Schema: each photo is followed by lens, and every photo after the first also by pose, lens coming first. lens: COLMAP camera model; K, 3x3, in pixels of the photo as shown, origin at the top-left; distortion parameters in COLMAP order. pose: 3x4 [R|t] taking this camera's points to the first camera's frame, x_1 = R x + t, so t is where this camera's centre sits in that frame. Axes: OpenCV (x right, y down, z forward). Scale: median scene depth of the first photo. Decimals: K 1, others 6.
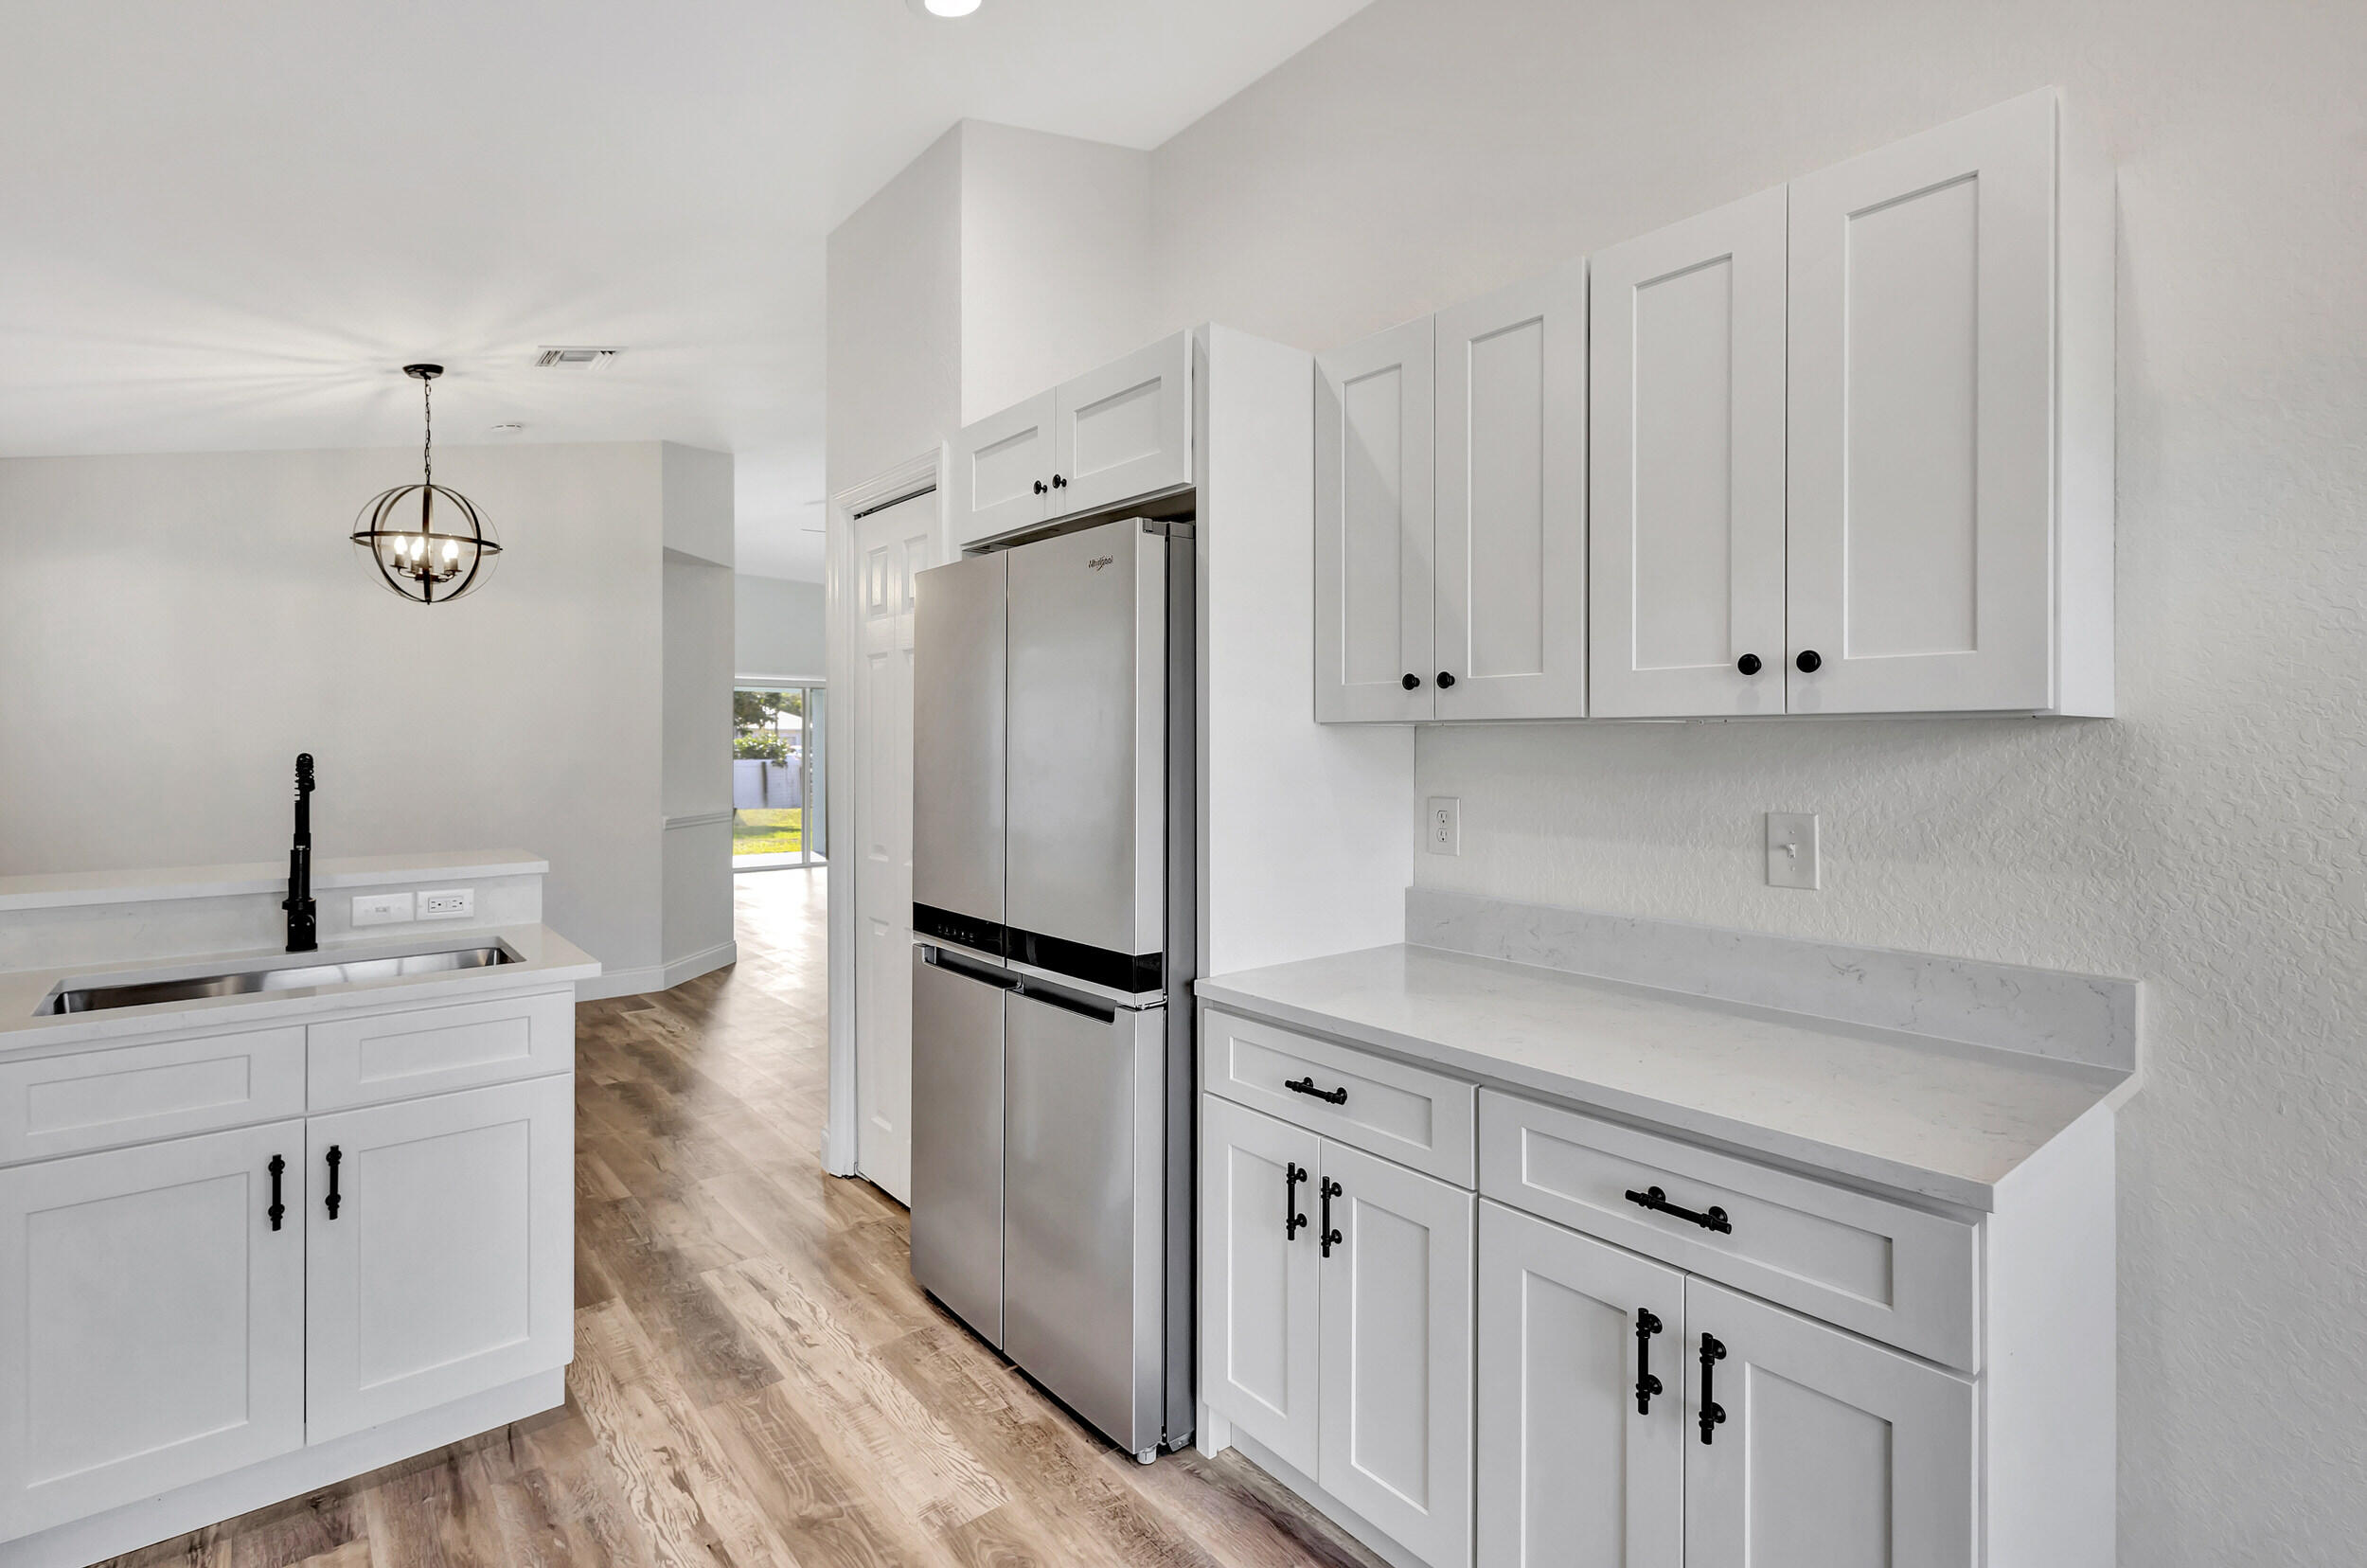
lens RADIAL K [[1109.0, 0, 1181.5], [0, 1109.0, 742.7], [0, 0, 1]] dist [0.013845, -0.002768]
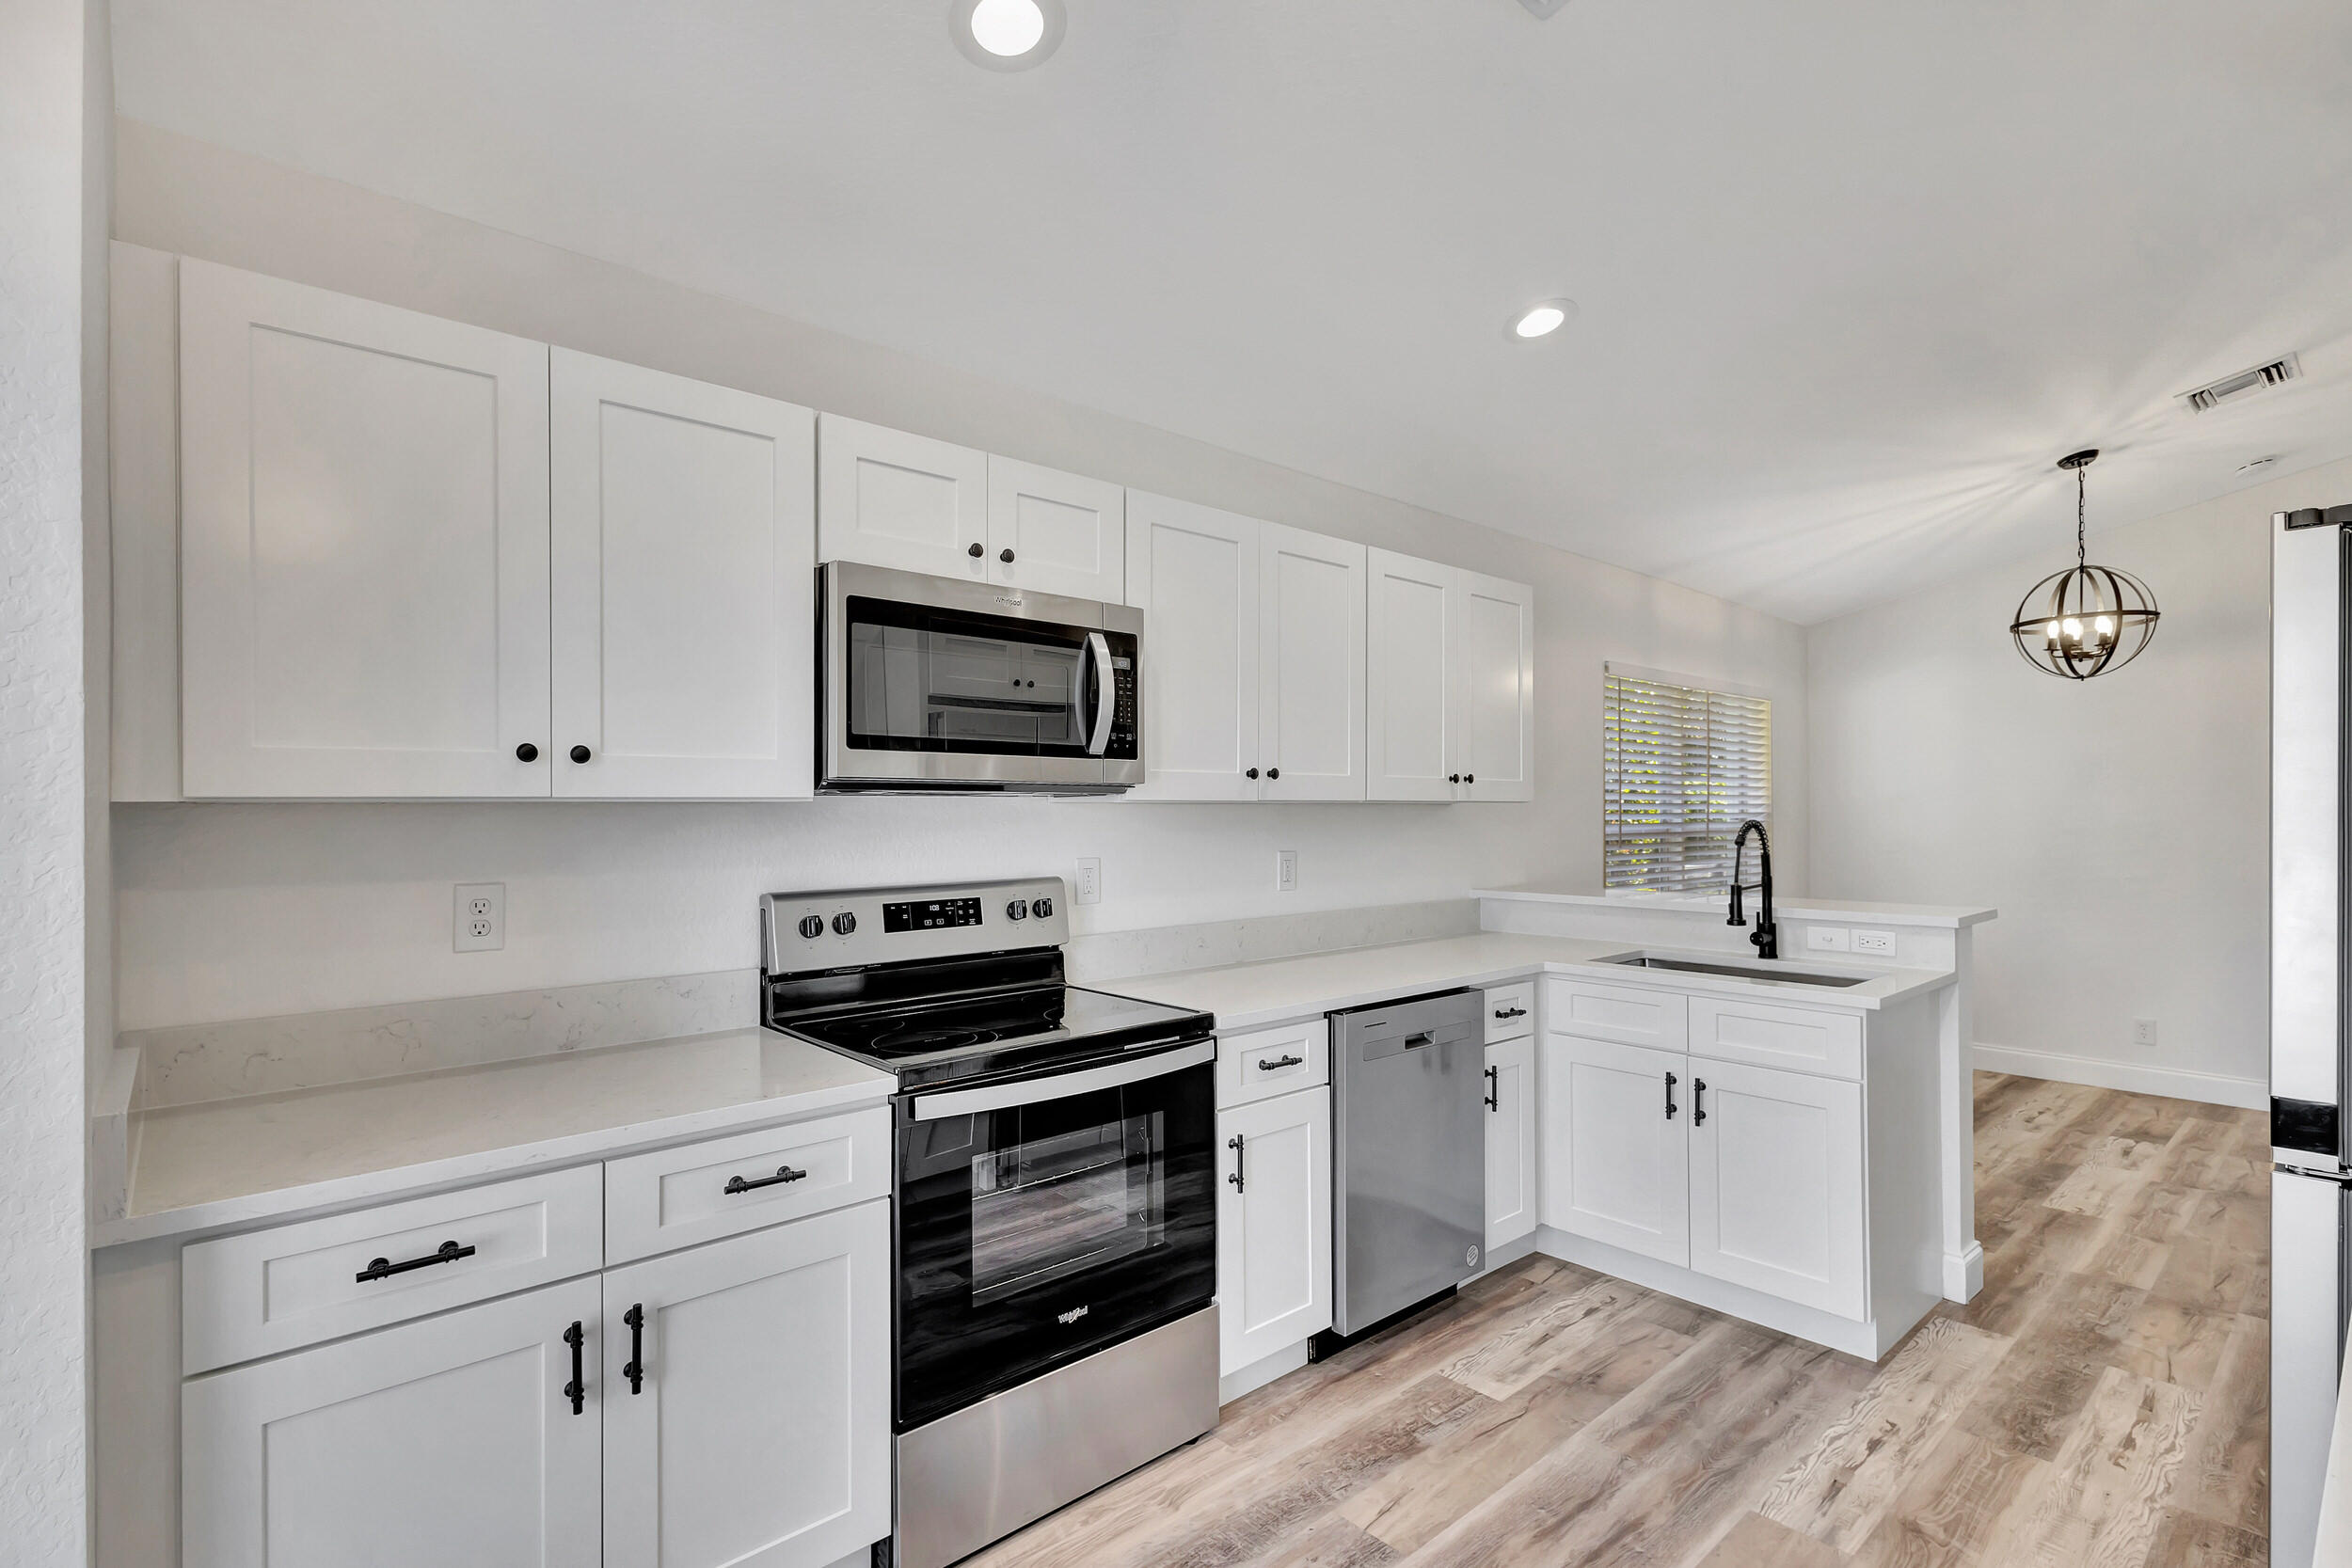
lens RADIAL K [[1101.8, 0, 1180.6], [0, 1101.8, 799.2], [0, 0, 1]] dist [0.013845, -0.002768]
pose [[0.039435, -0.012258, -0.999147, 0.628933], [0.001671, 0.999924, -0.012201, -0.001758], [0.999221, -0.001188, 0.039452, 0.207479]]
